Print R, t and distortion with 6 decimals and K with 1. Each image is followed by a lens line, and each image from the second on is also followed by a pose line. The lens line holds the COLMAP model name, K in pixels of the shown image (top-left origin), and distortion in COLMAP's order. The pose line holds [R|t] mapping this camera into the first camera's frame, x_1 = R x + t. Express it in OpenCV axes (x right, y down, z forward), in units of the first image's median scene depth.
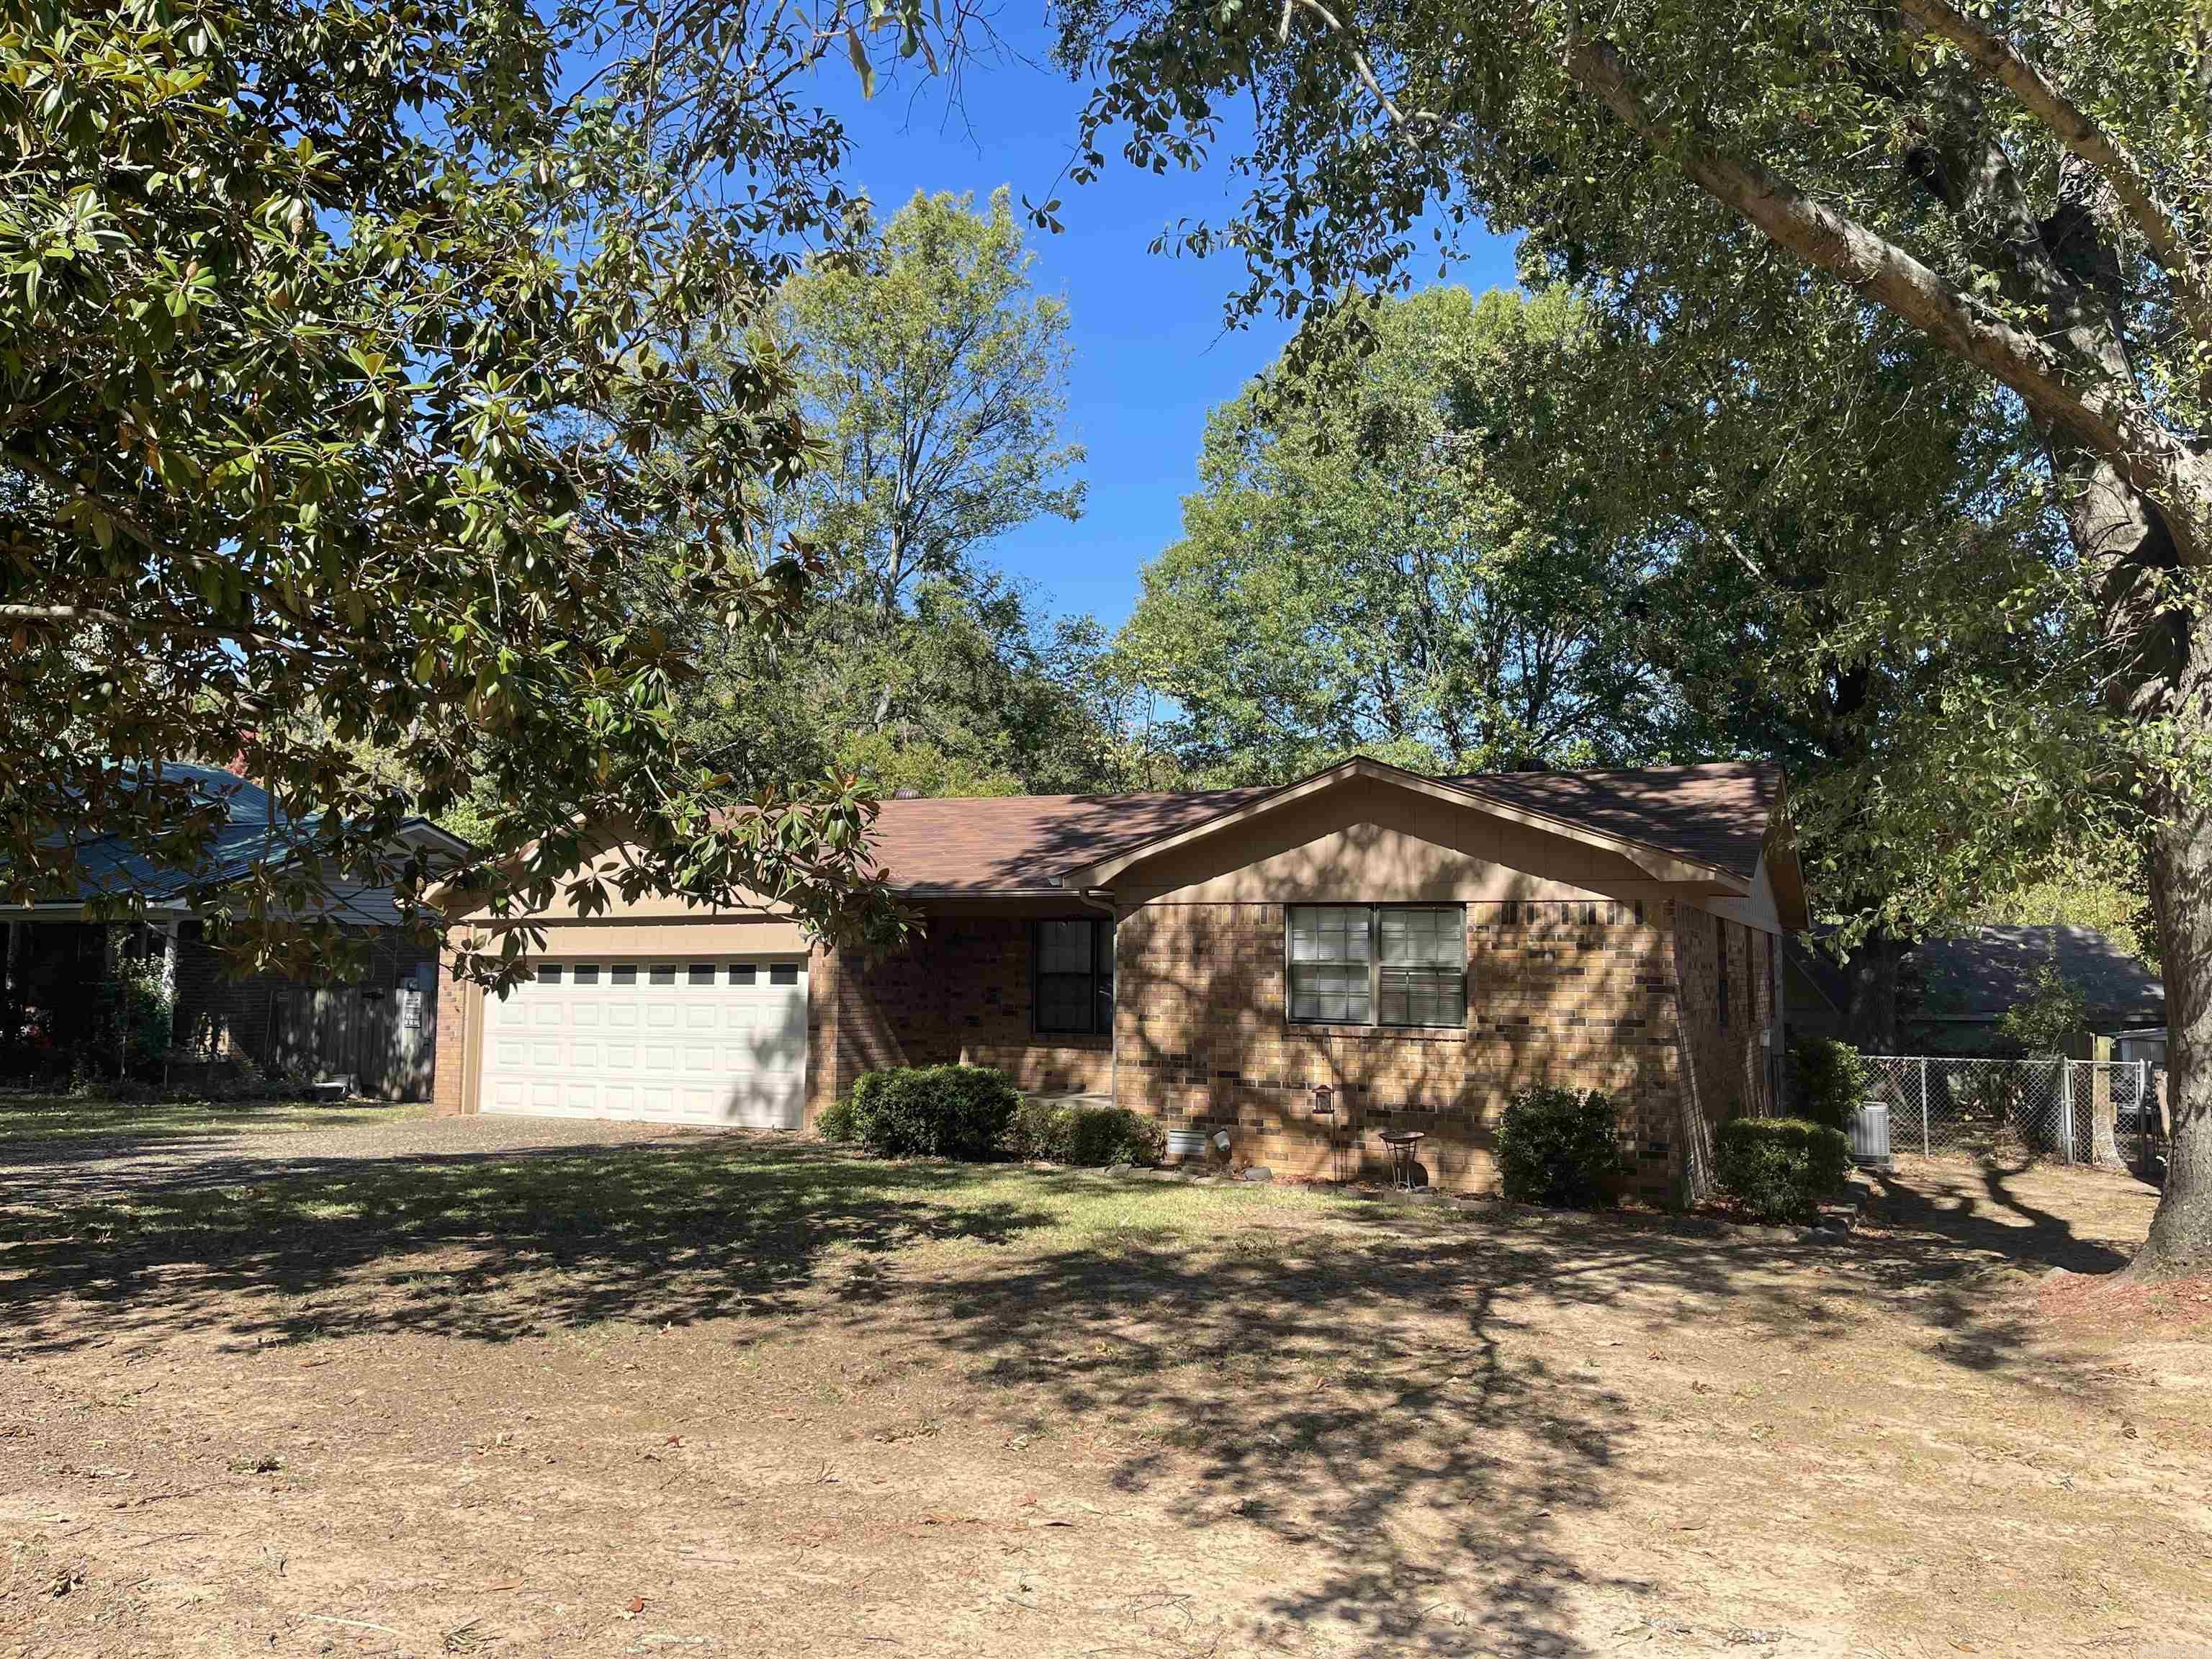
lens RADIAL K [[1714.6, 0, 1106.0], [0, 1714.6, 829.5], [0, 0, 1]] dist [0.142931, -0.171882]
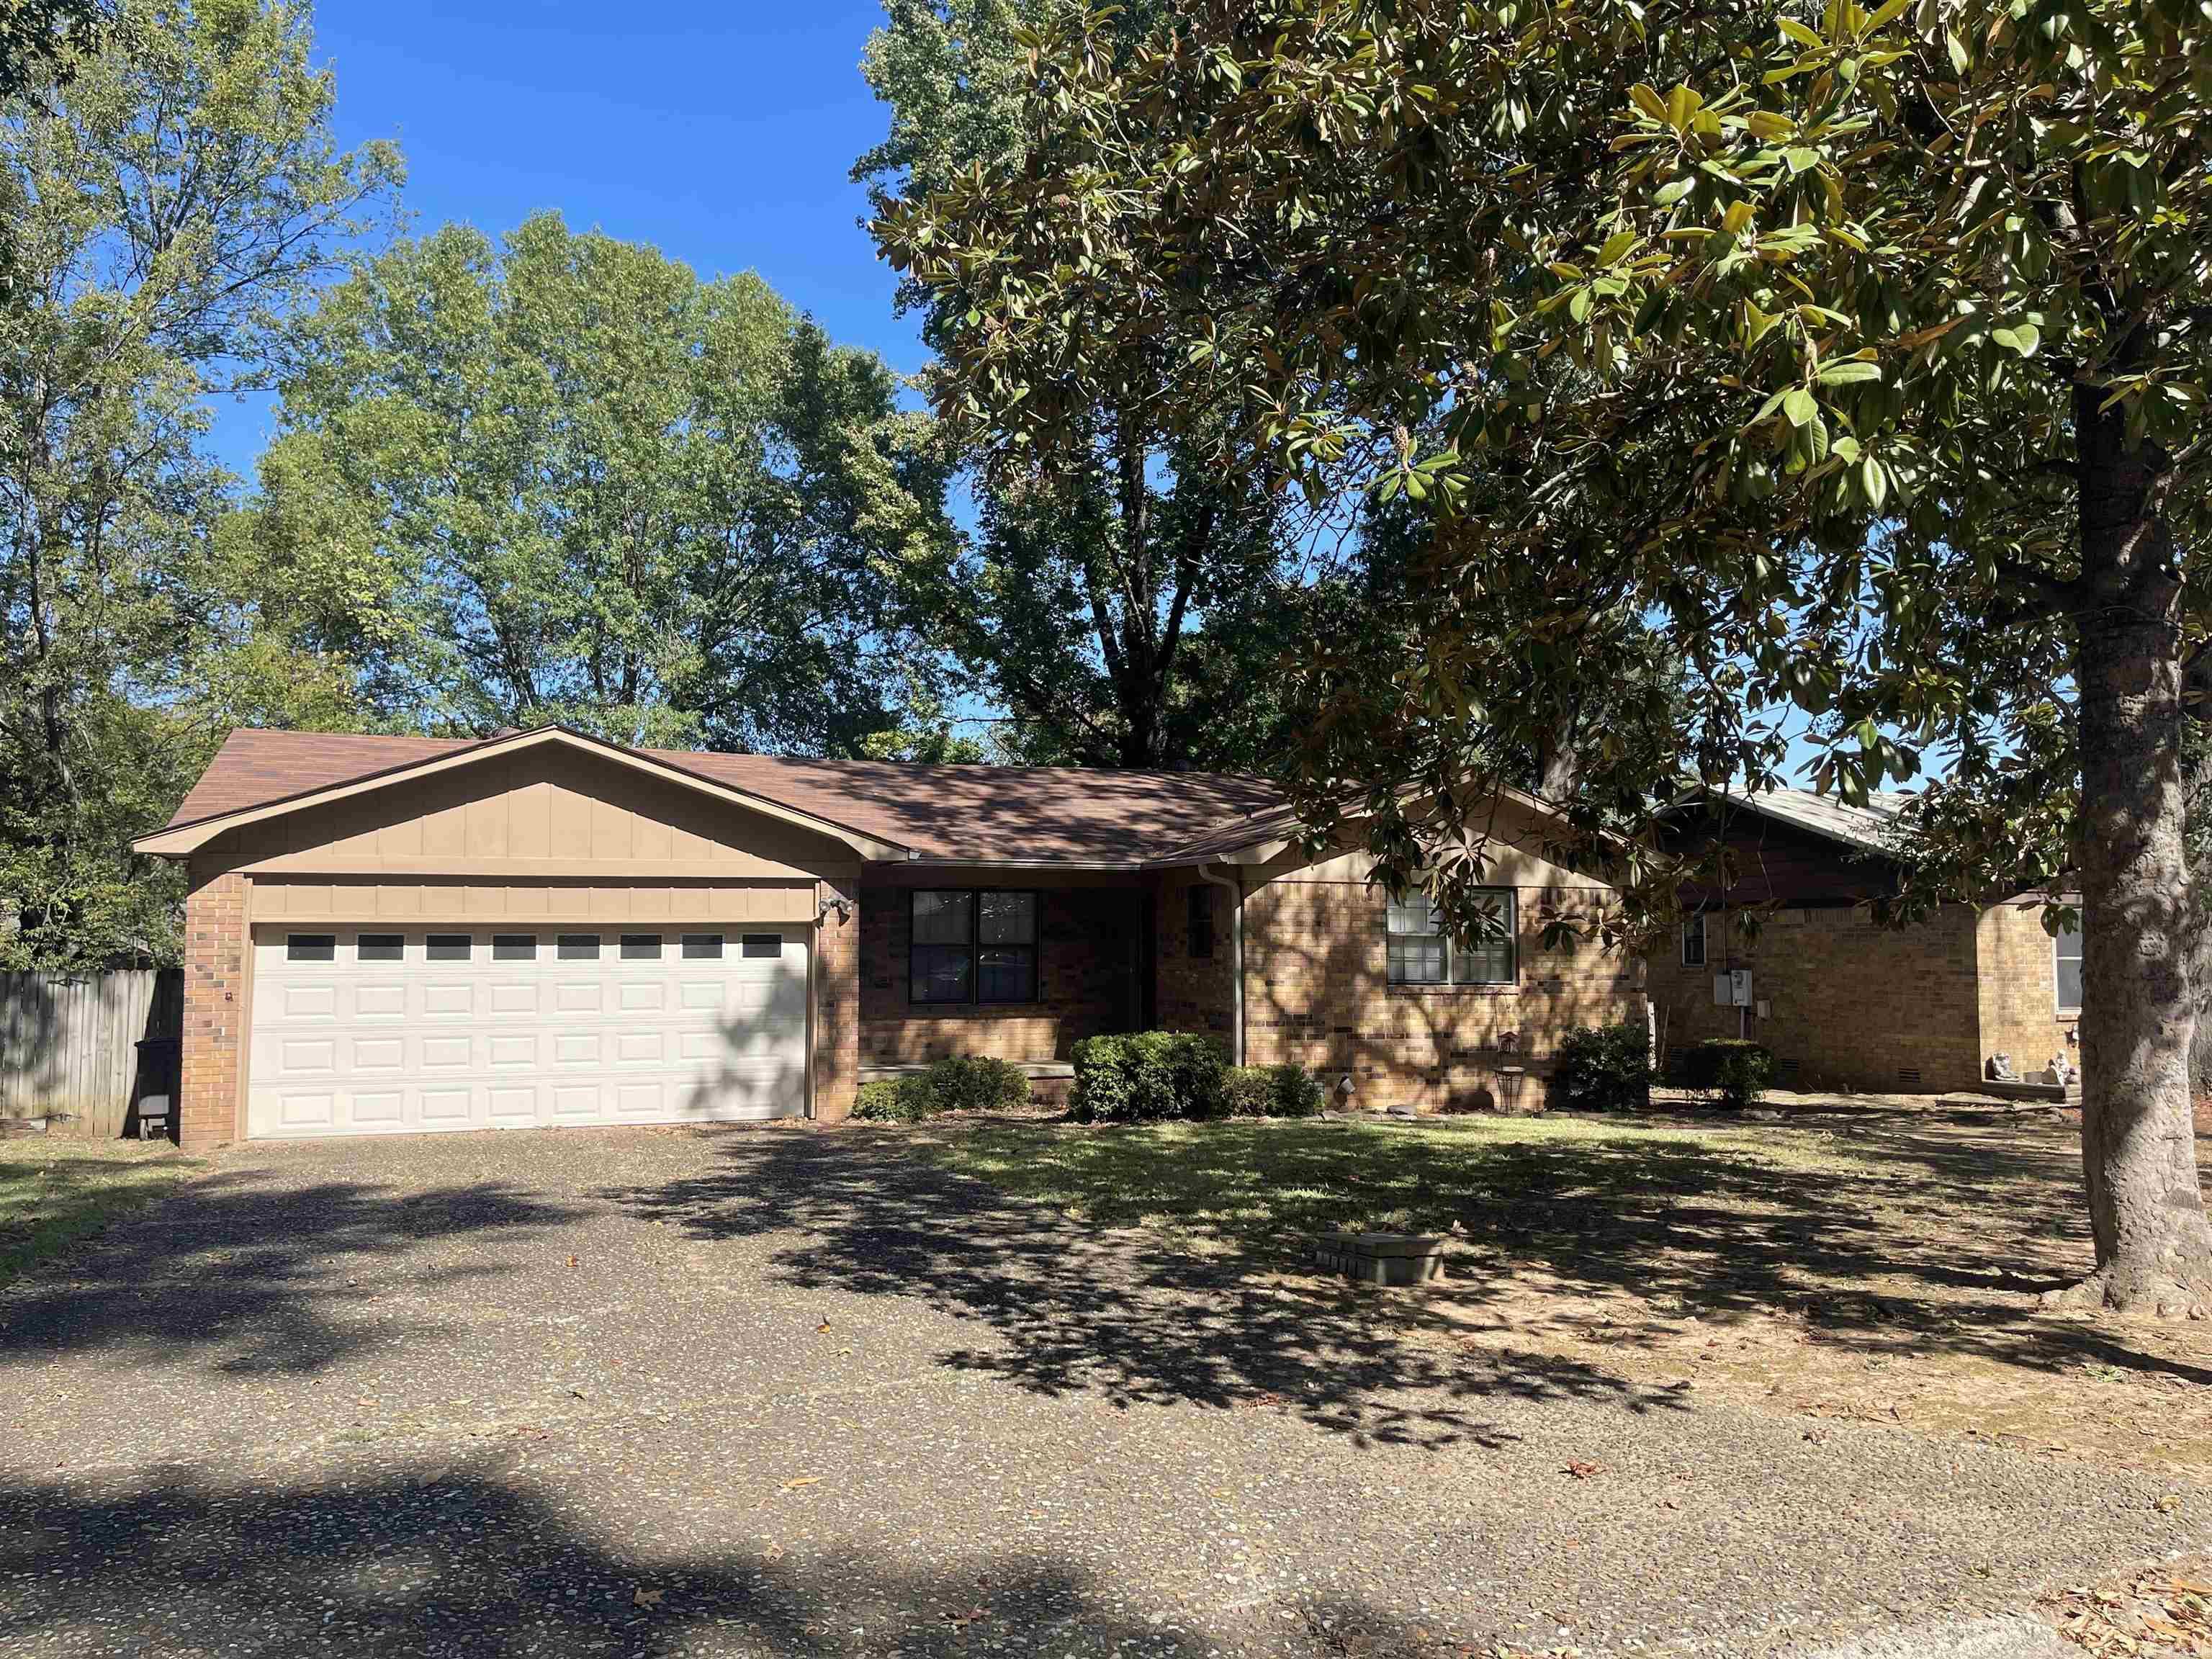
lens RADIAL K [[1714.6, 0, 1106.0], [0, 1714.6, 829.5], [0, 0, 1]] dist [0.142931, -0.171882]
pose [[0.679606, 0.044418, 0.732231, -0.907563], [-0.057355, 0.998327, -0.007326, 0.025453], [-0.731332, -0.037018, 0.681017, 0.334400]]
